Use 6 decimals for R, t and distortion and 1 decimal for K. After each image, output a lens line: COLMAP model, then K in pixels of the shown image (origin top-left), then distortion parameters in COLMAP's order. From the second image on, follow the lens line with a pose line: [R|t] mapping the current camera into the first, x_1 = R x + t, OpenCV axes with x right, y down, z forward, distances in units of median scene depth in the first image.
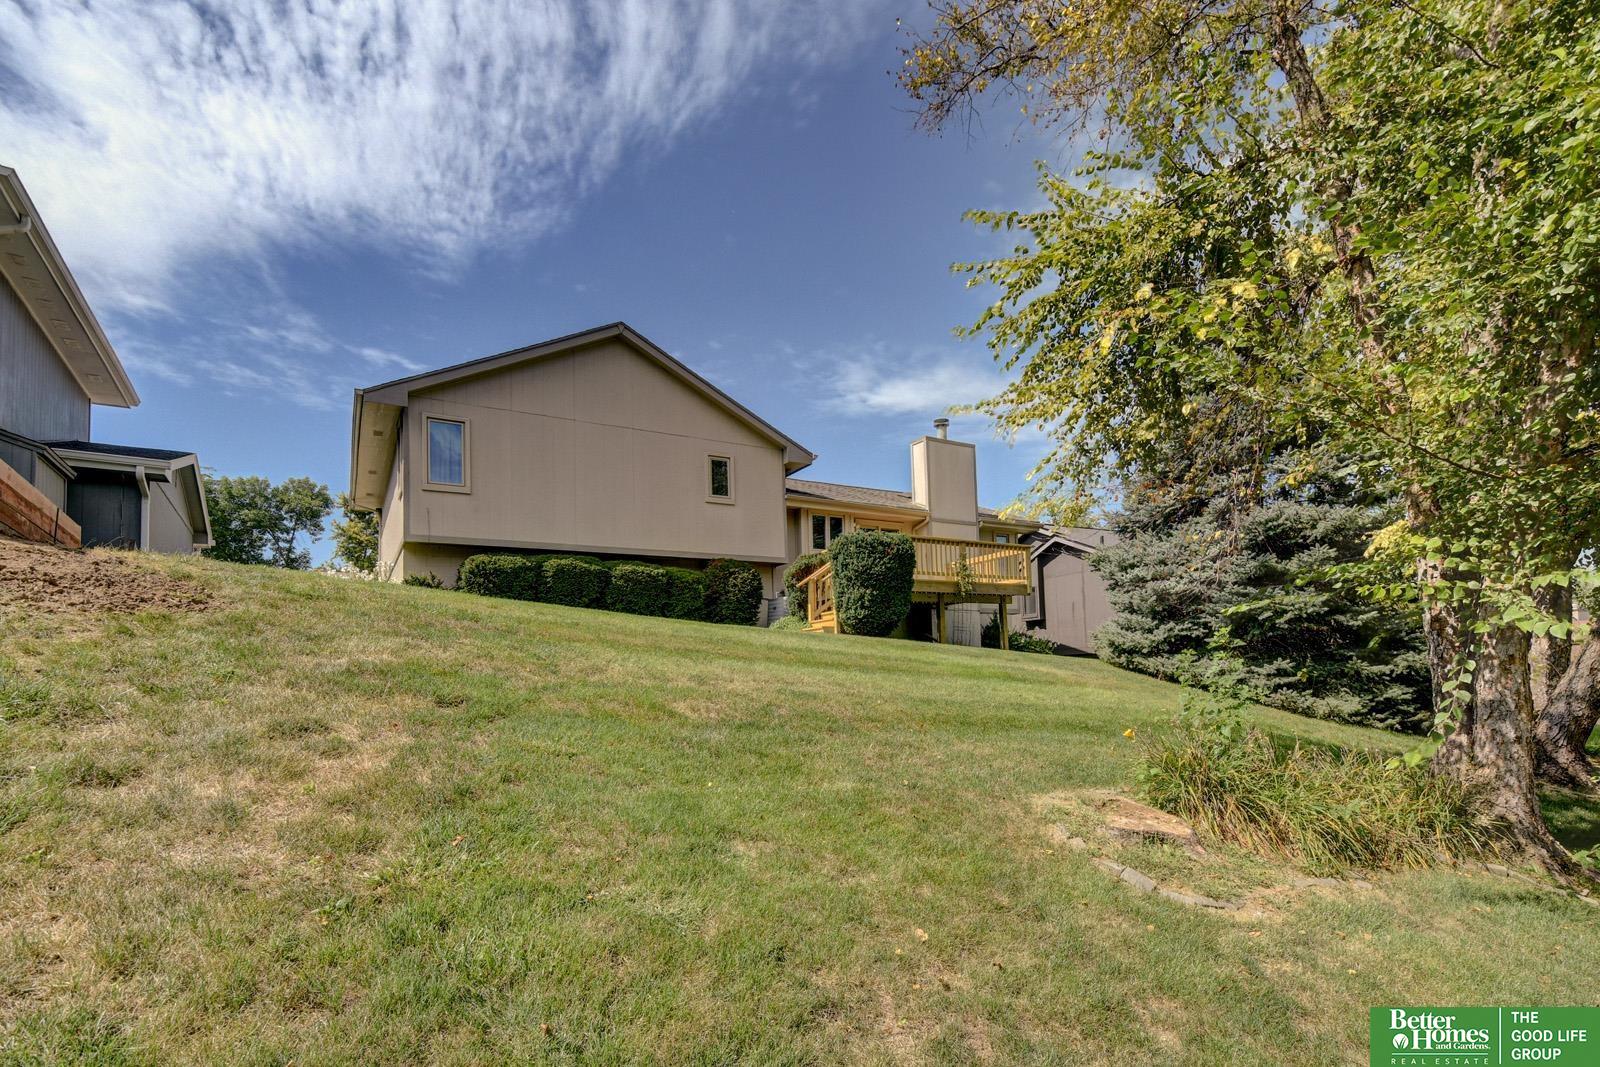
lens RADIAL K [[711.1, 0, 755.6], [0, 711.1, 597.0], [0, 0, 1]] dist [-0.007485, -0.001431]
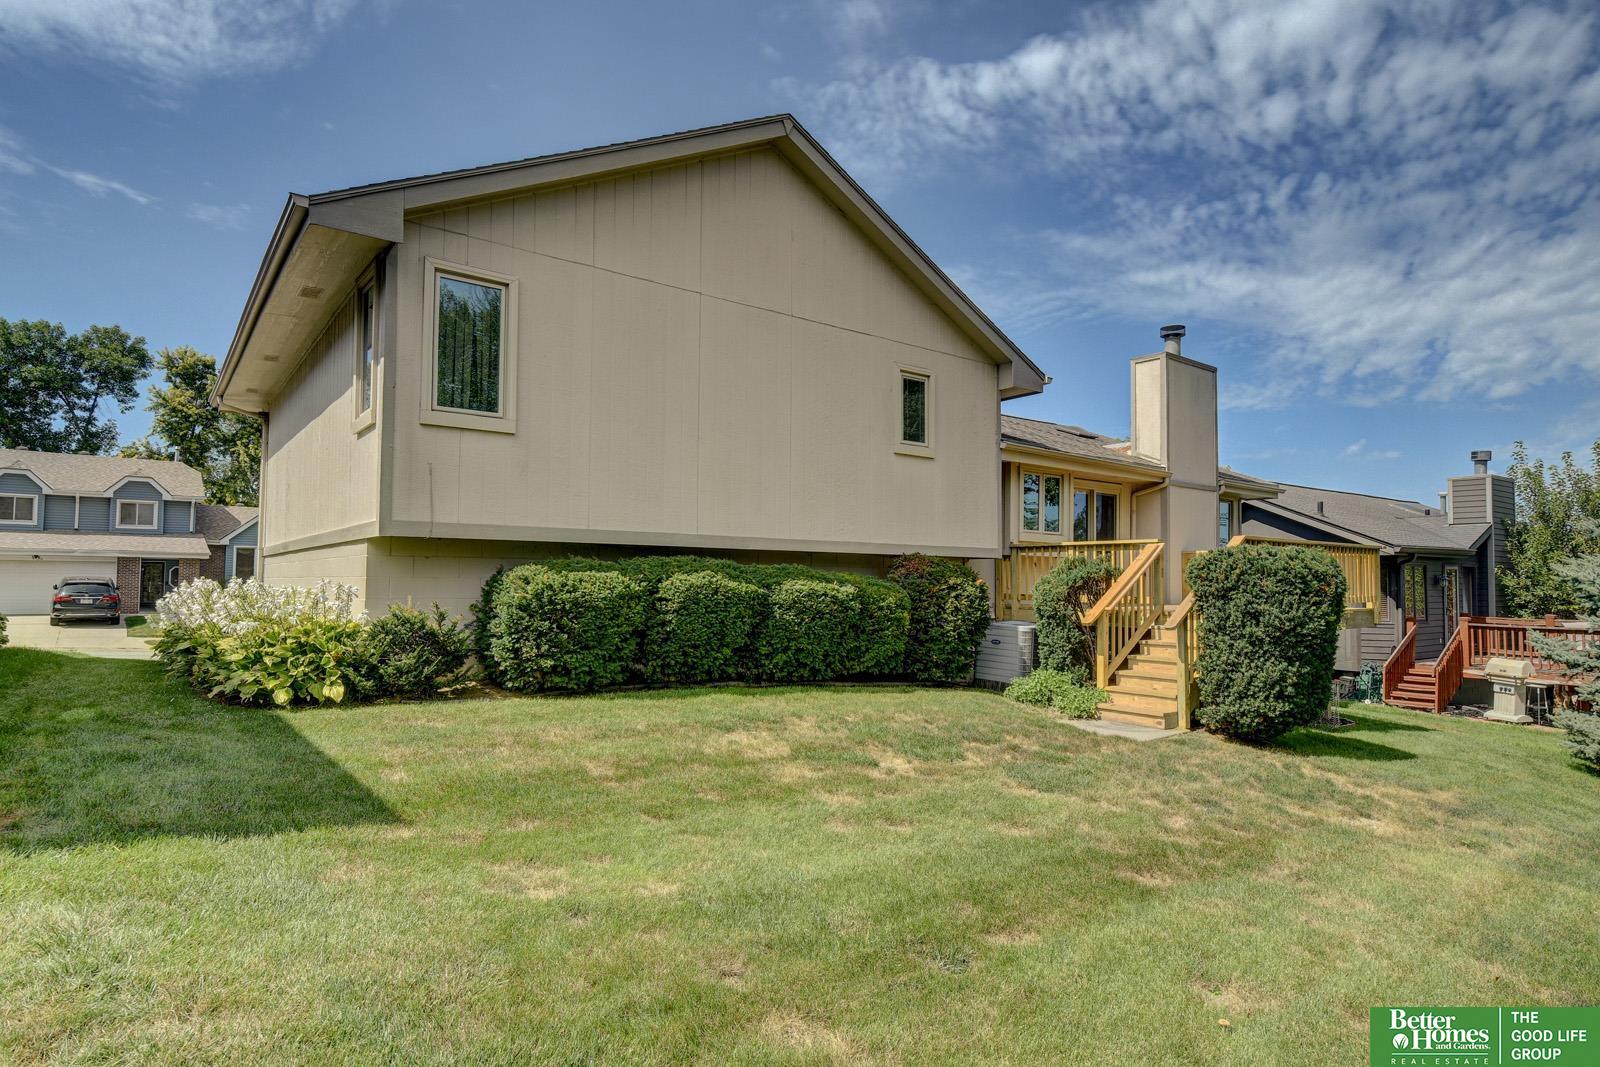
lens RADIAL K [[885.1, 0, 789.2], [0, 885.1, 525.7], [0, 0, 1]] dist [-0.018718, -0.000003]
pose [[0.994164, 0.048604, 0.096315, -0.214347], [-0.049703, 0.998723, 0.009049, -0.077091], [-0.095752, -0.013783, 0.995310, 0.304477]]
